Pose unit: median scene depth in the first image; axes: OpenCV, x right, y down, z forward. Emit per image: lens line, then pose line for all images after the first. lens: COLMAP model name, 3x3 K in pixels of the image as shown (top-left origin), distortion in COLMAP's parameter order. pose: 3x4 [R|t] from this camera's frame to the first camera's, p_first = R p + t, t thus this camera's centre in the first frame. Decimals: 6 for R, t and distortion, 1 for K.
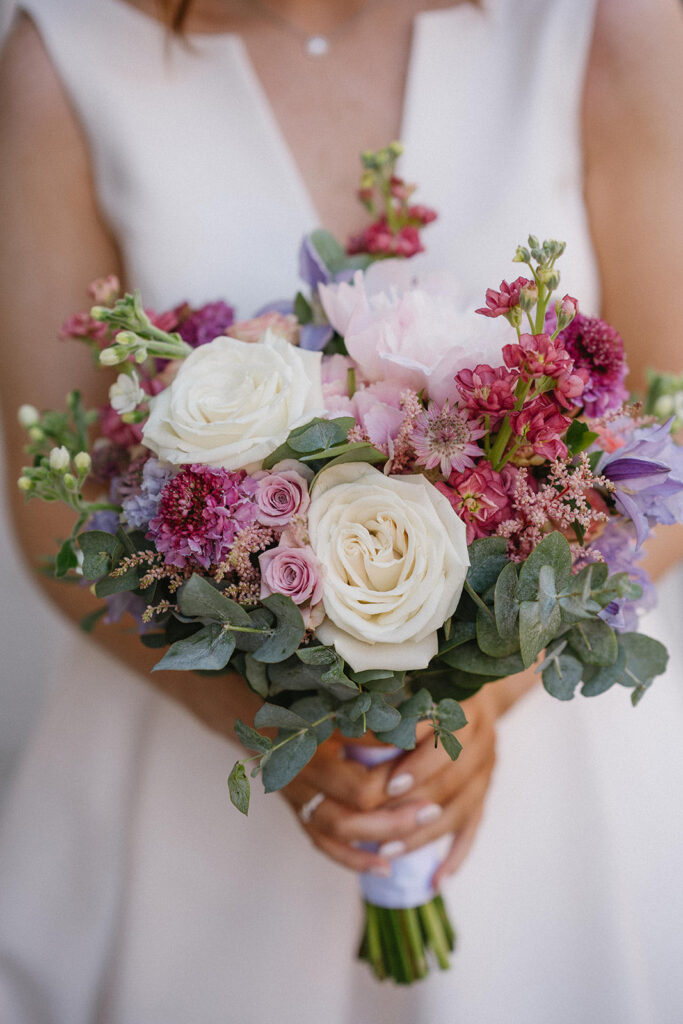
lens RADIAL K [[2578.3, 0, 341.5], [0, 2578.3, 512.0], [0, 0, 1]] dist [0.033129, -0.100000]
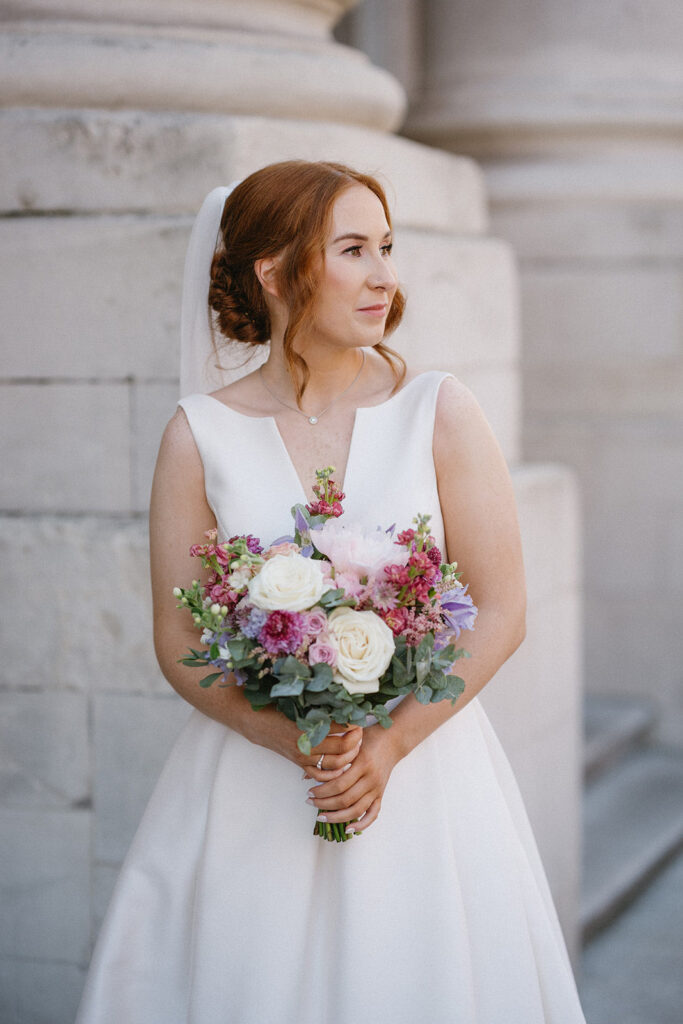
lens RADIAL K [[2578.3, 0, 341.5], [0, 2578.3, 512.0], [0, 0, 1]] dist [0.033129, -0.100000]
pose [[0.966202, -0.021895, 0.256855, -0.610687], [0.034302, 0.998446, -0.043924, -0.002196], [-0.255494, 0.051250, 0.965451, -1.314530]]
